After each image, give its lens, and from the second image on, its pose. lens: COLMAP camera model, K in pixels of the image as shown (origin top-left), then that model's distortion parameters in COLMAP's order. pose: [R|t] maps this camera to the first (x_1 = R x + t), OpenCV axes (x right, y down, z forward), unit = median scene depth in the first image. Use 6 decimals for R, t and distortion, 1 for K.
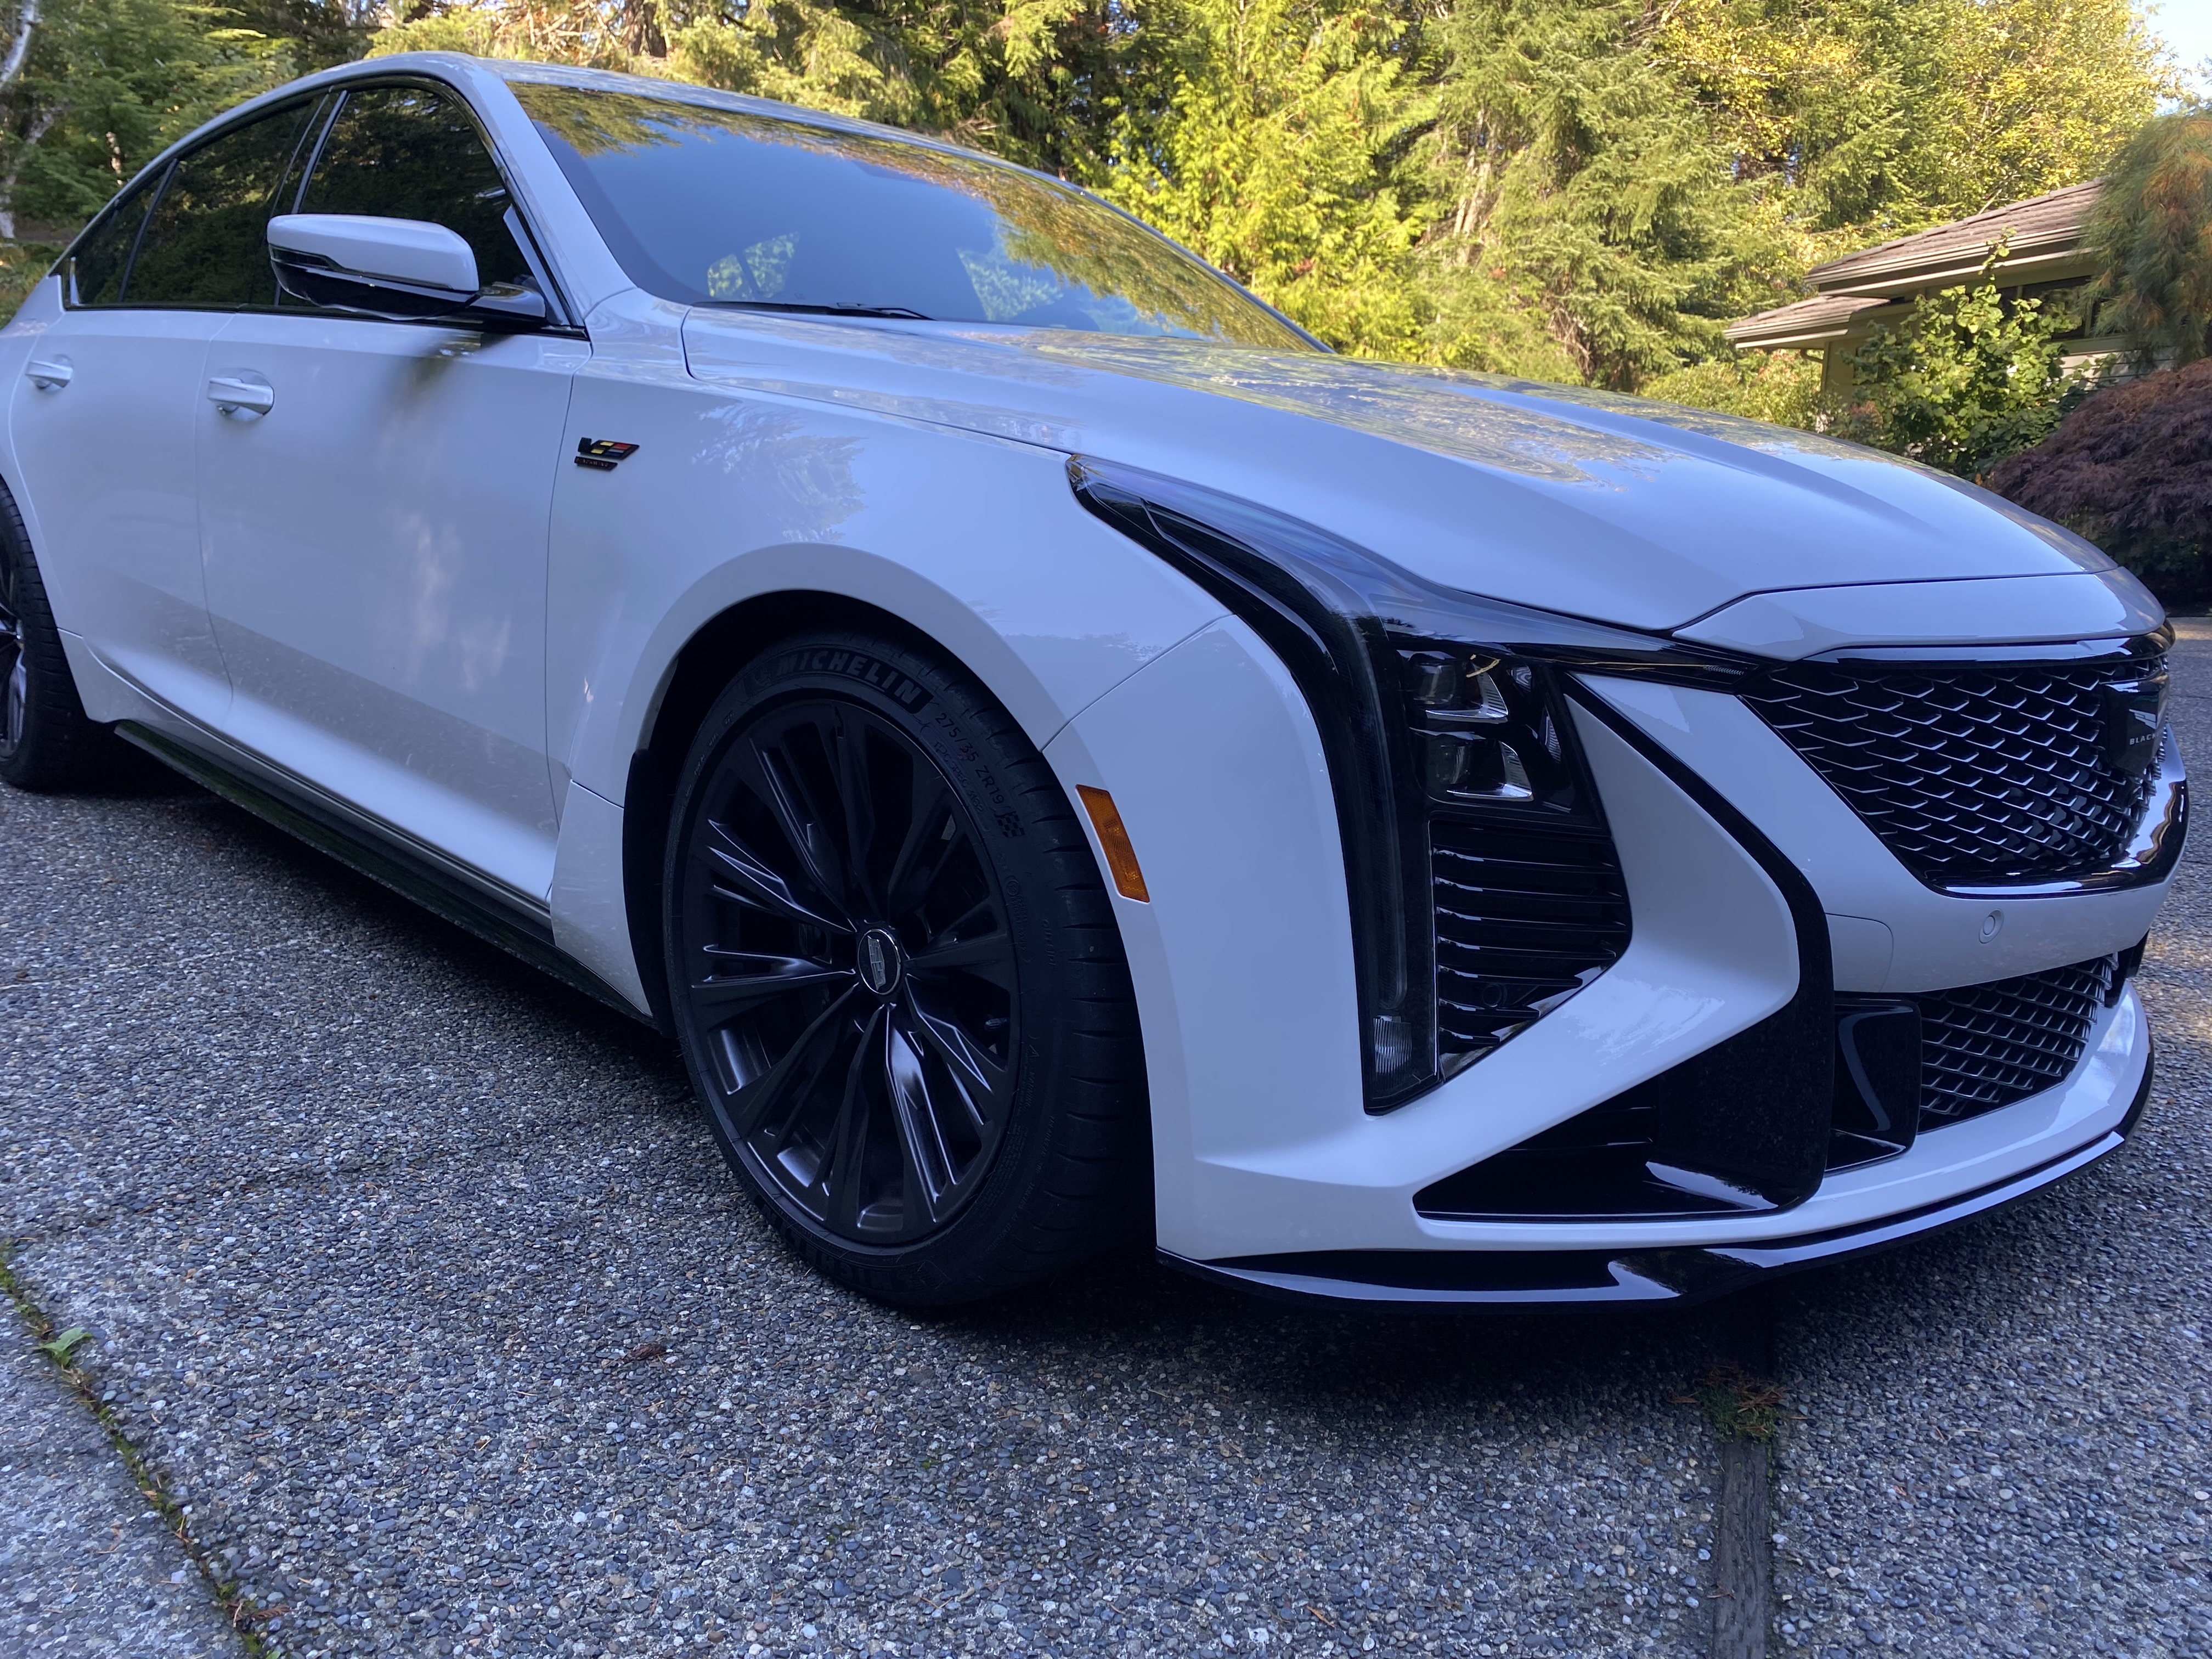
lens RADIAL K [[1754.4, 0, 1119.1], [0, 1754.4, 808.6], [0, 0, 1]] dist [0.010270, 0.002094]
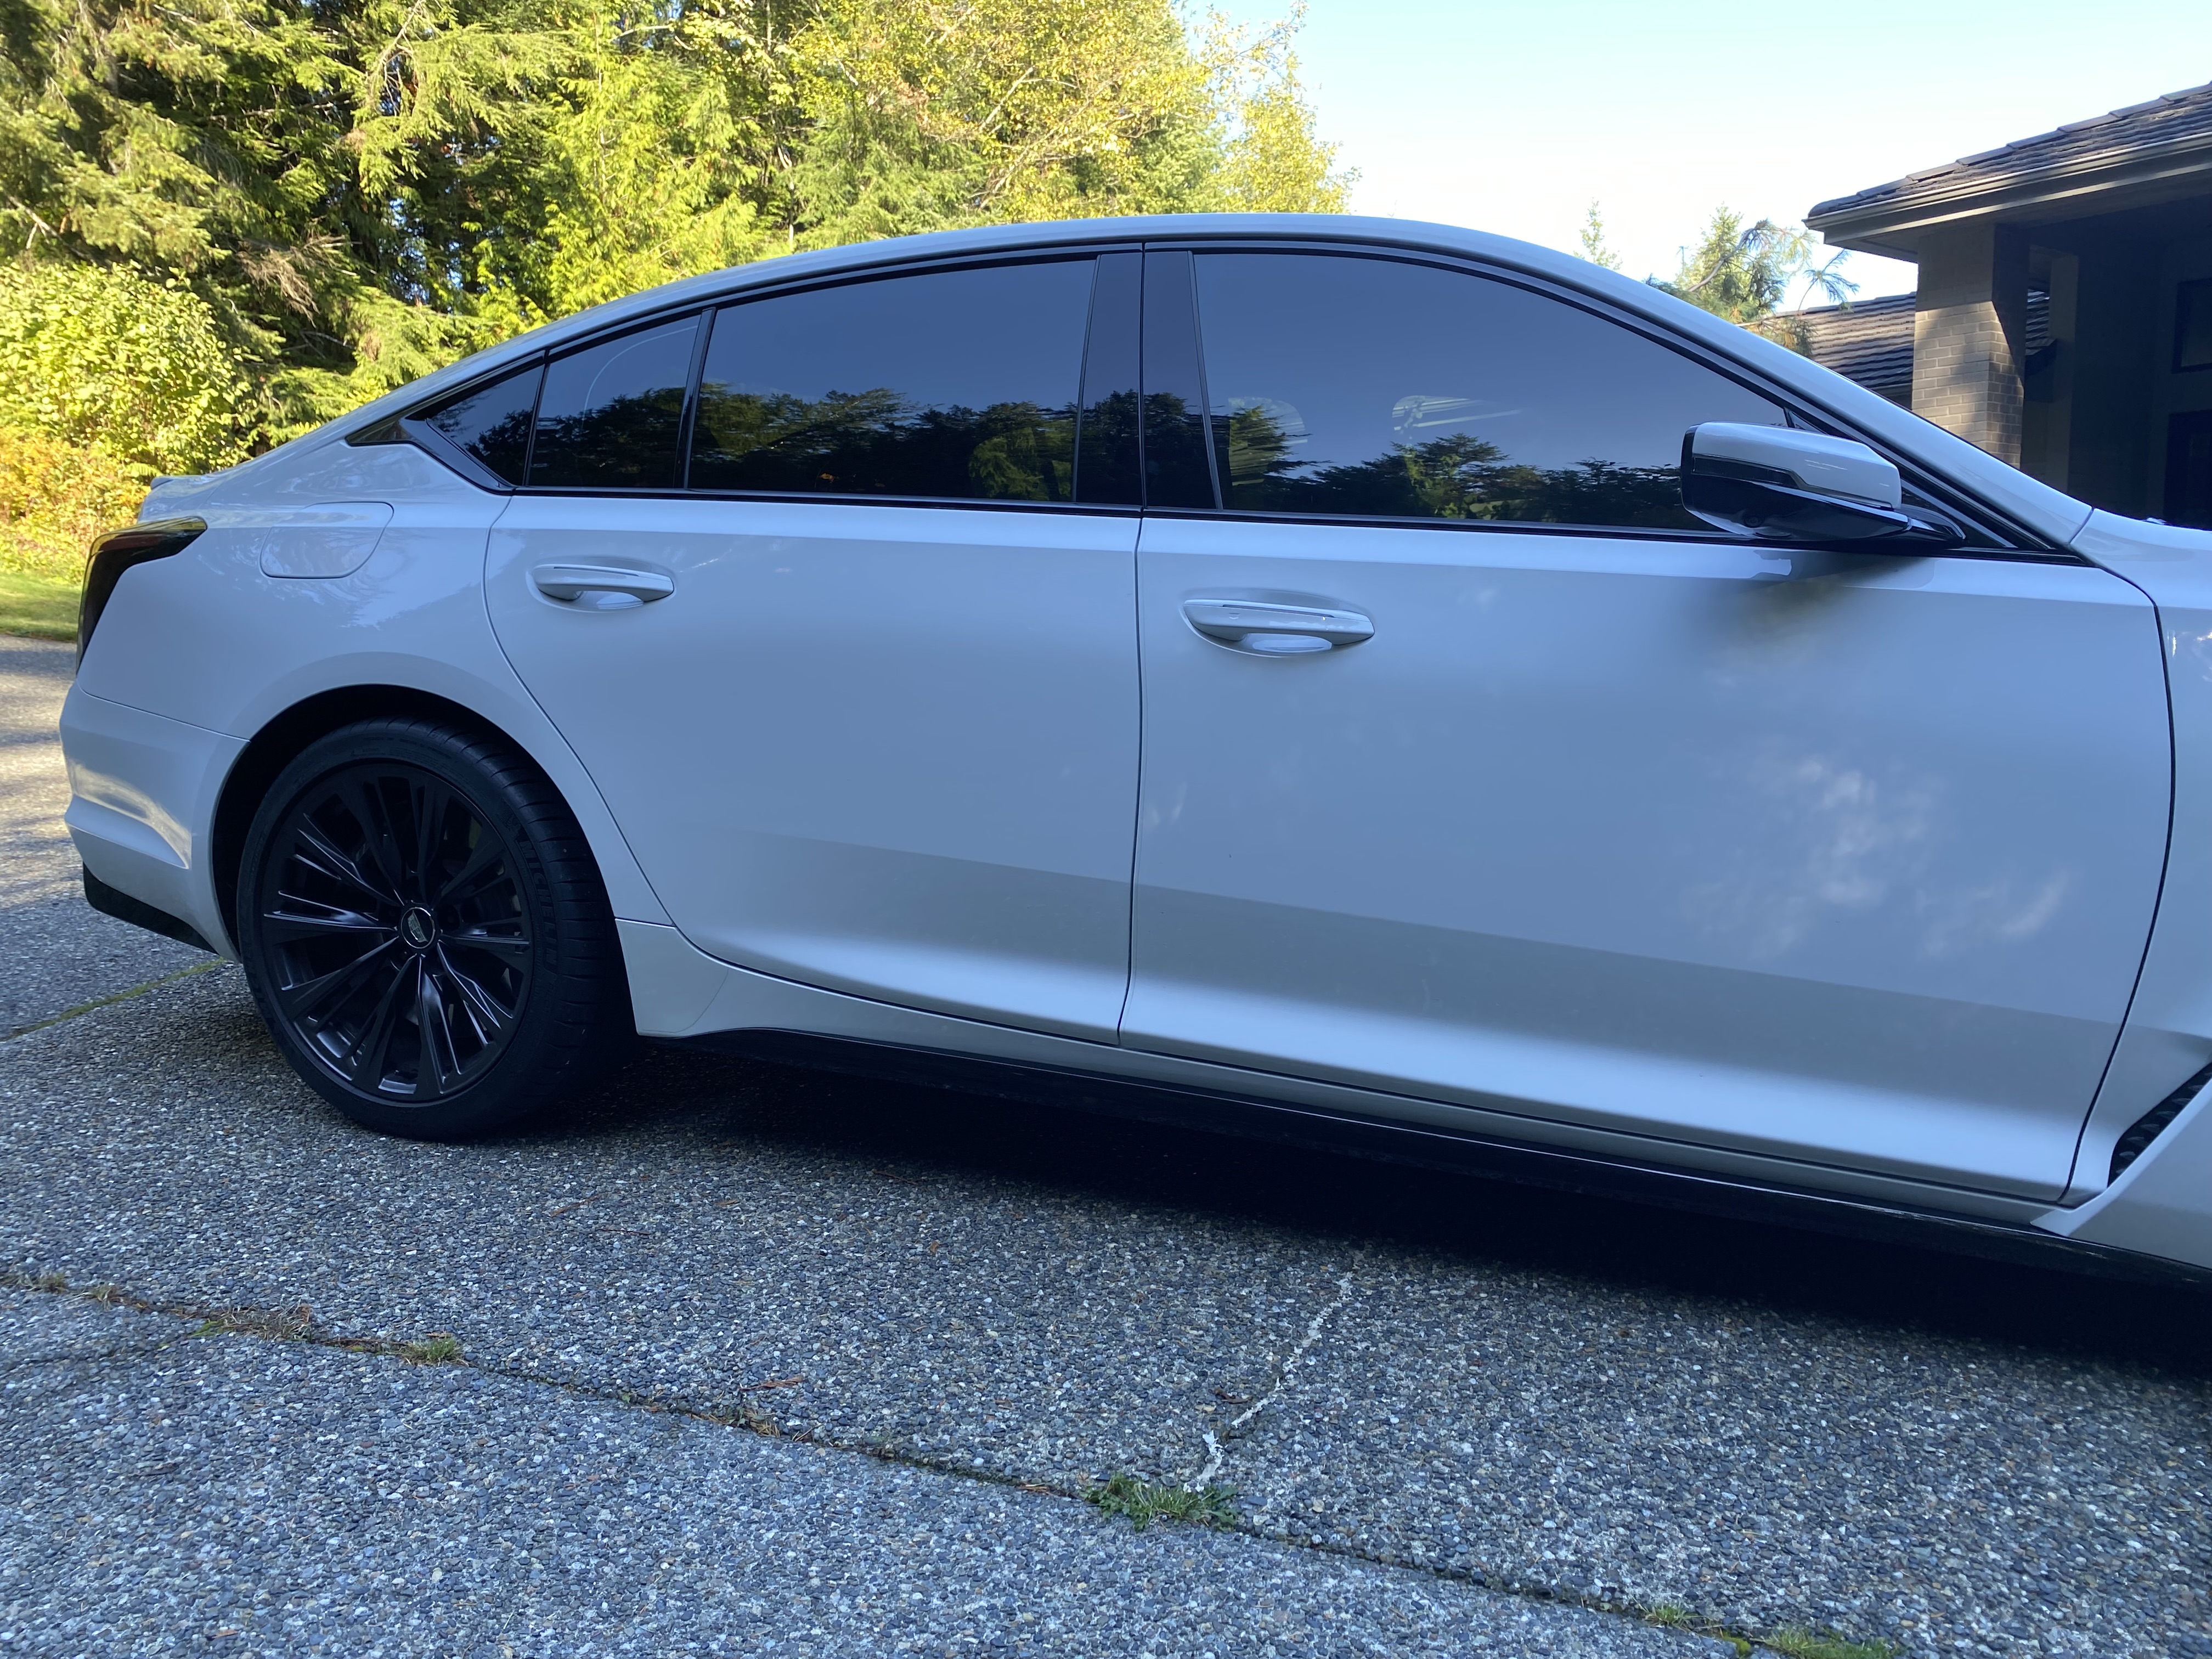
lens RADIAL K [[1754.4, 0, 1115.2], [0, 1754.4, 827.8], [0, 0, 1]] dist [0.010270, 0.002094]
pose [[0.919134, -0.068566, 0.387931, -0.073819], [0.092432, 0.994783, -0.043174, -0.009449], [-0.382947, 0.075540, 0.920677, 0.024849]]
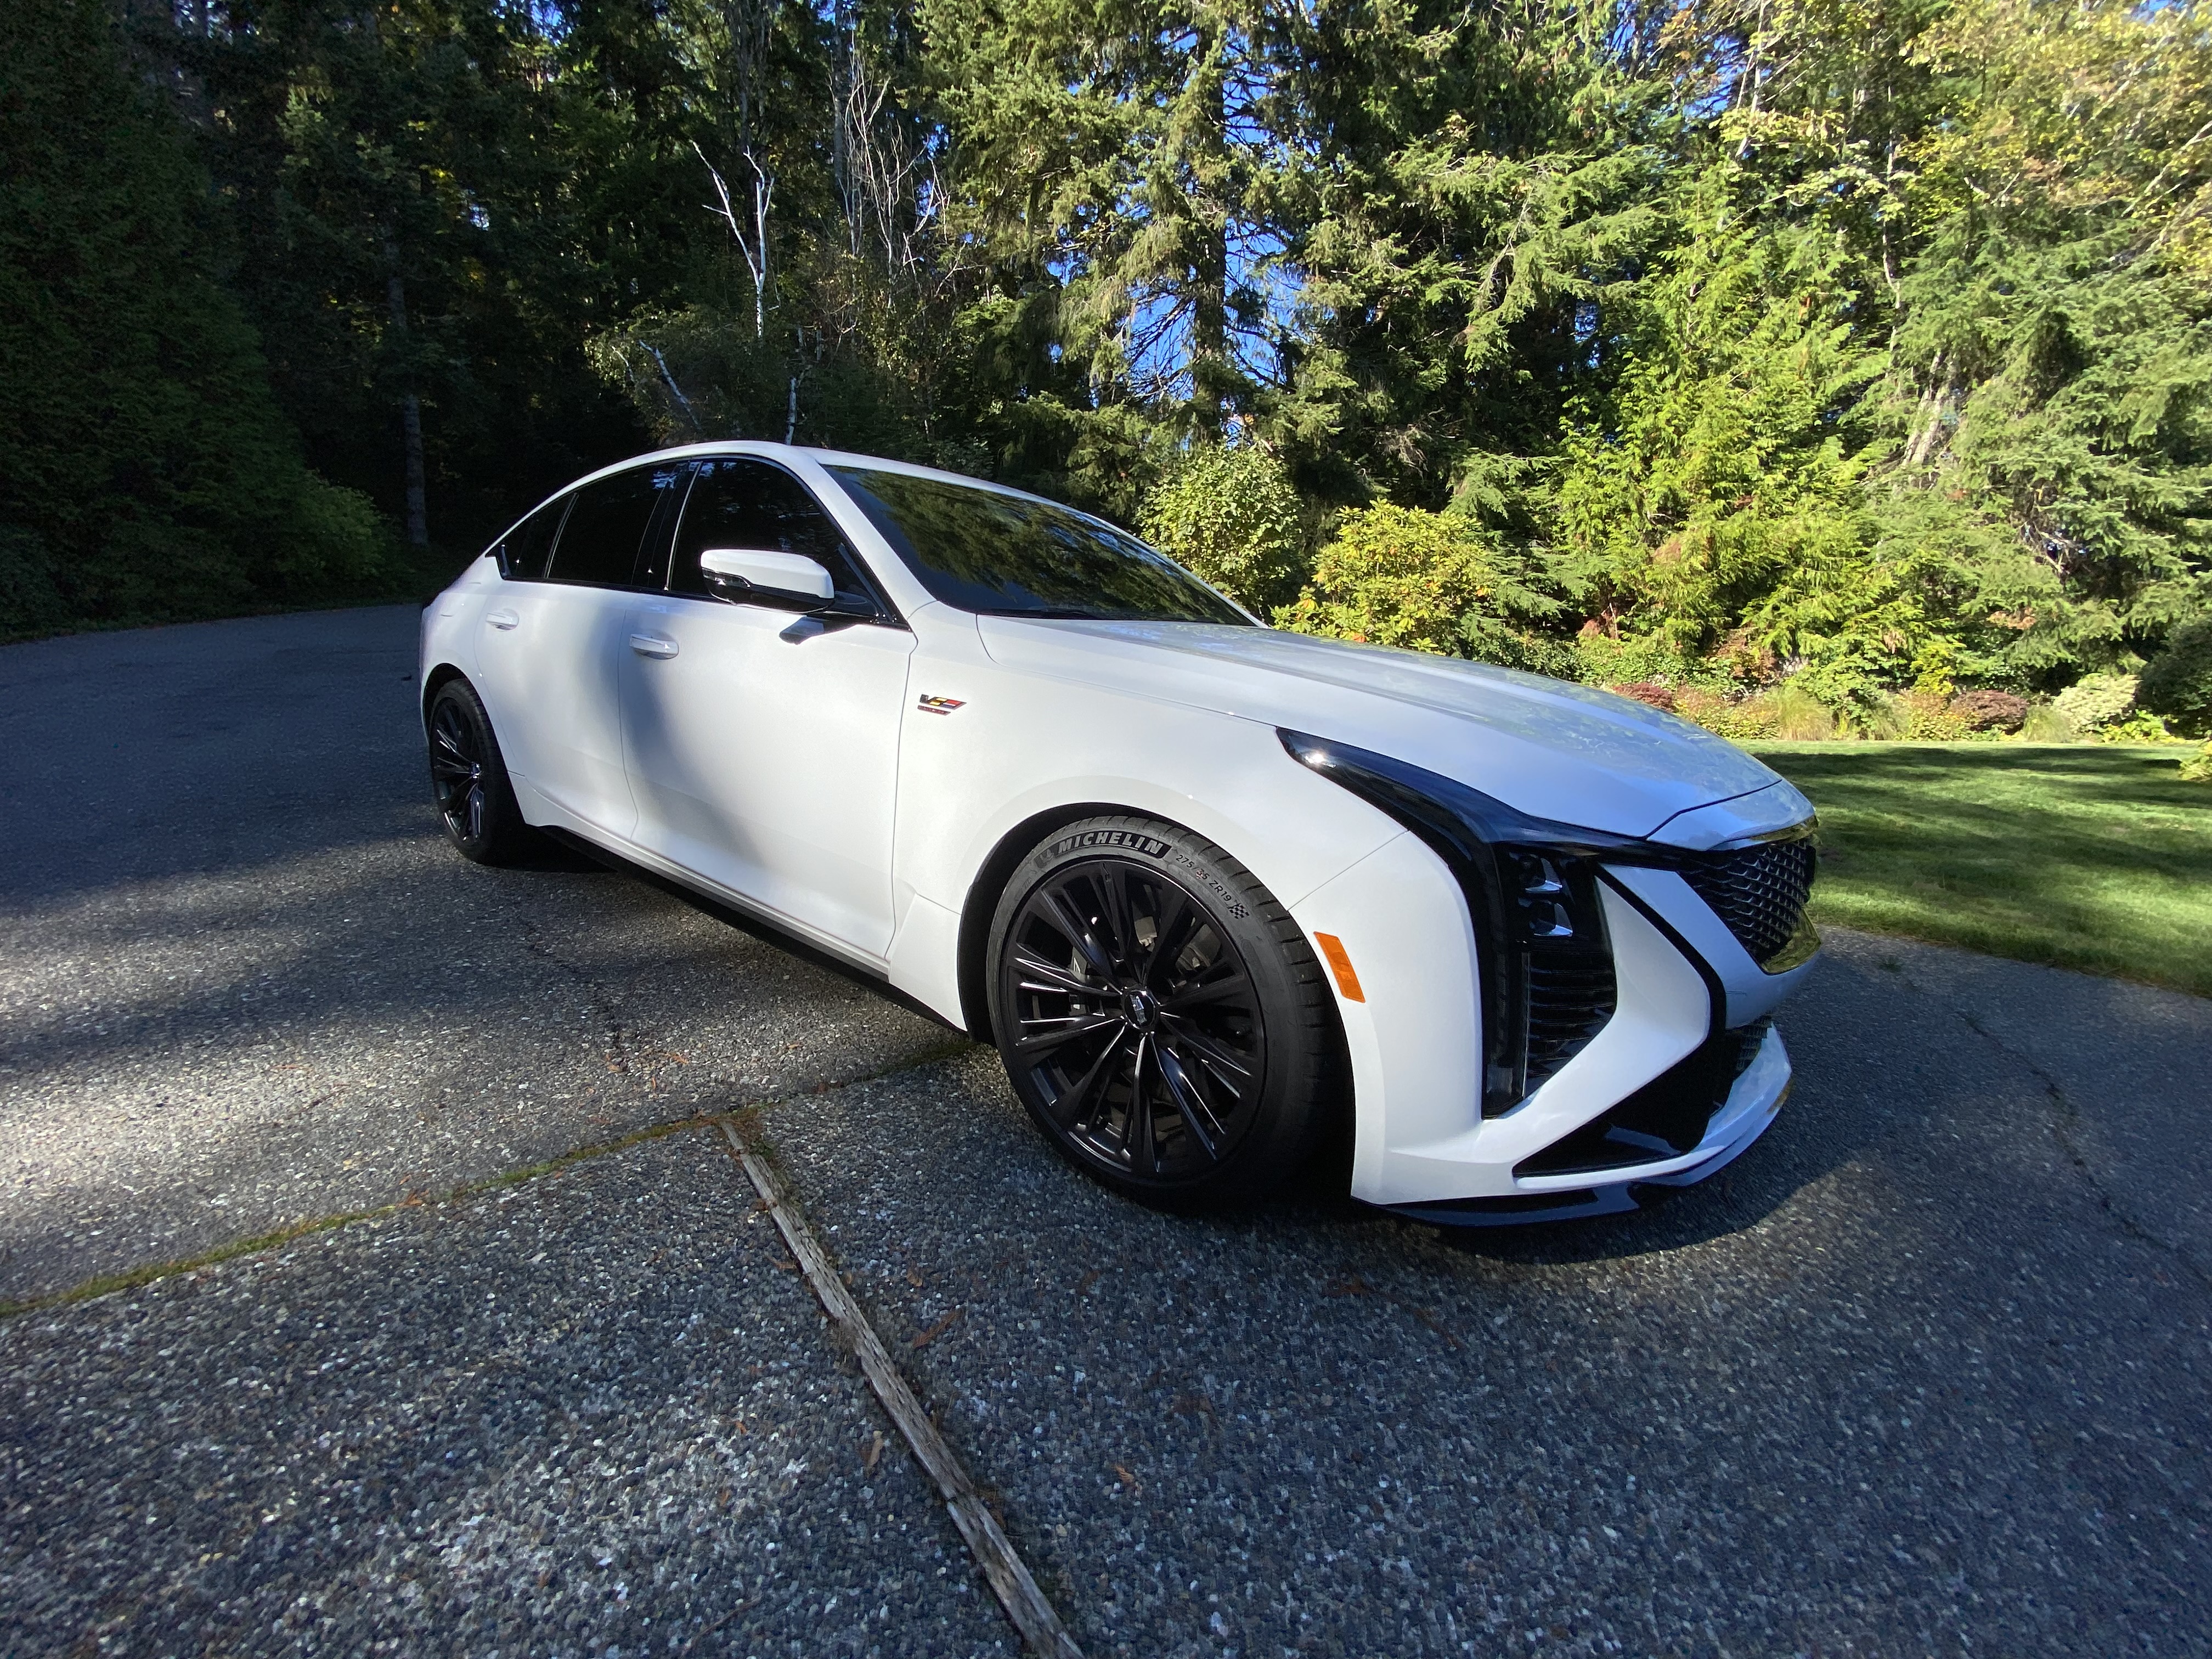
lens RADIAL K [[936.1, 0, 1109.4], [0, 936.1, 834.0], [0, 0, 1]] dist [-0.013507, -0.001986]
pose [[0.883466, 0.052697, -0.465522, 0.033349], [-0.064575, 0.997867, -0.009593, -0.063098], [0.464023, 0.038536, 0.884985, 0.285550]]
